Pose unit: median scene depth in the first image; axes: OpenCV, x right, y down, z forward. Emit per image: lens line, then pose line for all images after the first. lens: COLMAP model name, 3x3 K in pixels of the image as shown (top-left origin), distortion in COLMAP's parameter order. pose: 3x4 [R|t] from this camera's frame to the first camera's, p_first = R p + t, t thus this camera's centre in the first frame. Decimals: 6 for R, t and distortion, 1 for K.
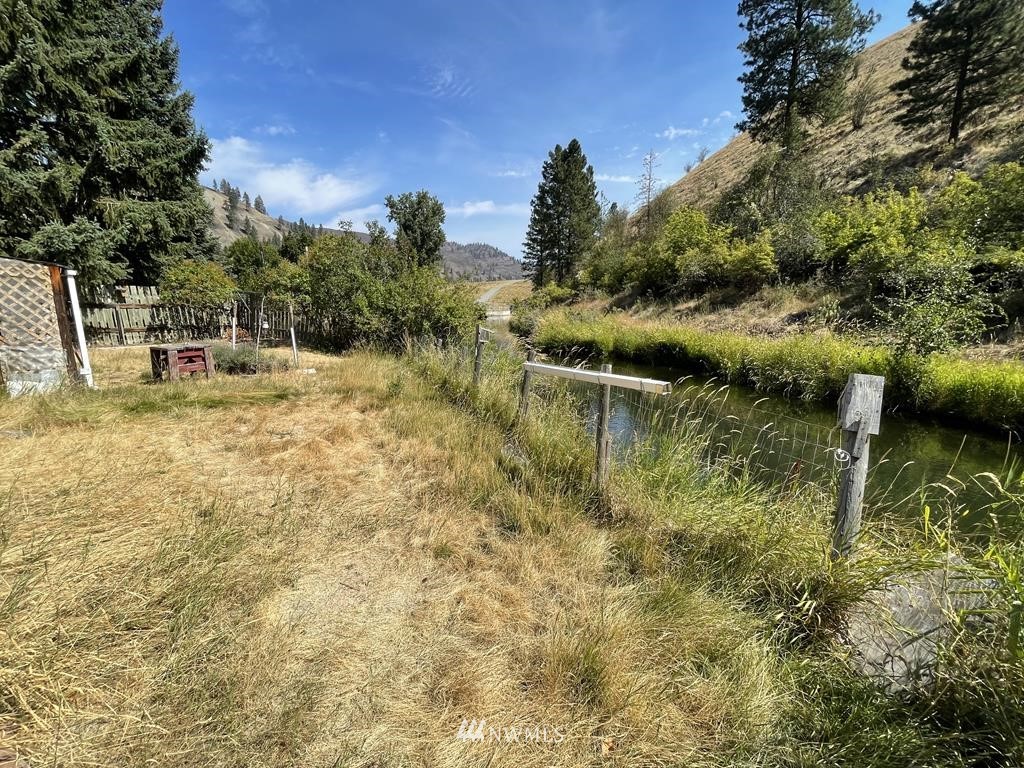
lens RADIAL K [[414.3, 0, 508.1], [0, 414.3, 385.1], [0, 0, 1]] dist [-0.000910, 0.000183]
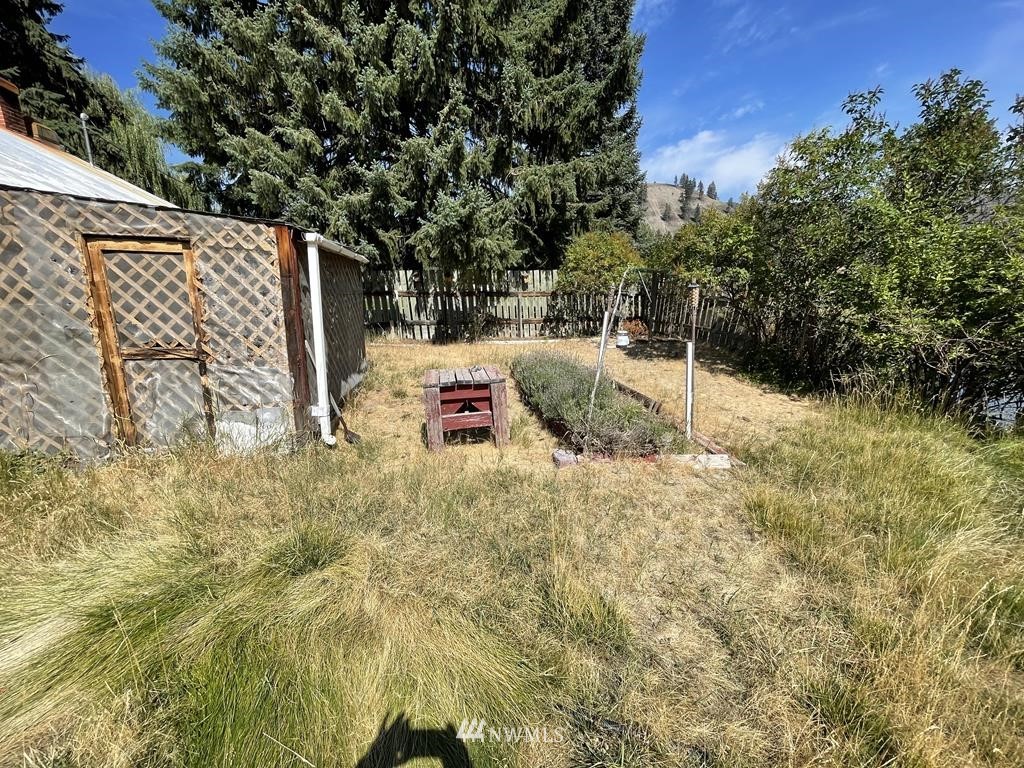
lens RADIAL K [[414.3, 0, 508.4], [0, 414.3, 380.3], [0, 0, 1]] dist [-0.000910, 0.000183]
pose [[0.582429, 0.153246, -0.798306, -0.221129], [-0.132910, 0.986806, 0.092462, -0.087876], [0.801942, 0.052250, 0.595112, 0.463917]]
